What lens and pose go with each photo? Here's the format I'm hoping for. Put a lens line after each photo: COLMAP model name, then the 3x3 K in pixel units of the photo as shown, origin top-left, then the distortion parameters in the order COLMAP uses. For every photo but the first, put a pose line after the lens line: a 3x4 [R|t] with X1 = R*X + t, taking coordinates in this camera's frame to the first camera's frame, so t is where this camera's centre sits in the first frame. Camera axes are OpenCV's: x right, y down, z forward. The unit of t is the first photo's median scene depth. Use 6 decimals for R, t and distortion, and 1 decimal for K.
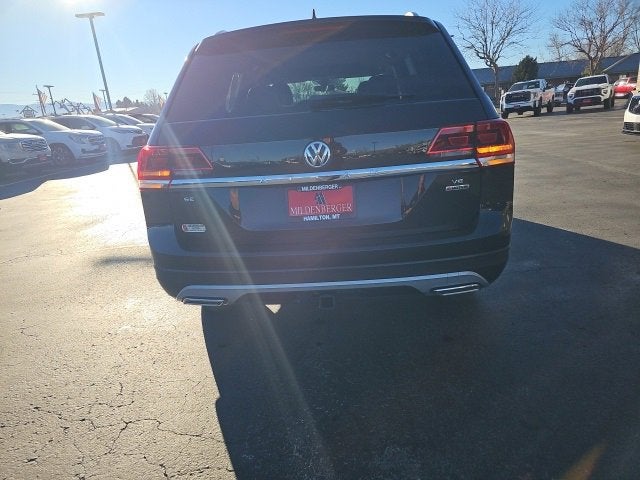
lens RADIAL K [[414.3, 0, 311.0], [0, 414.3, 246.5], [0, 0, 1]] dist [0.047938, -0.031388]
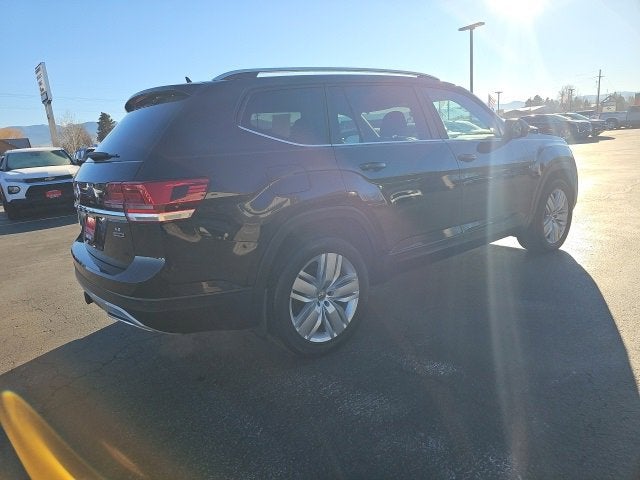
lens RADIAL K [[417.1, 0, 312.2], [0, 417.1, 234.2], [0, 0, 1]] dist [0.034316, -0.006217]
pose [[0.650549, 0.196285, -0.733661, 1.563657], [-0.216485, 0.973874, 0.068592, -0.337973], [0.727956, 0.114204, 0.676045, 0.587767]]
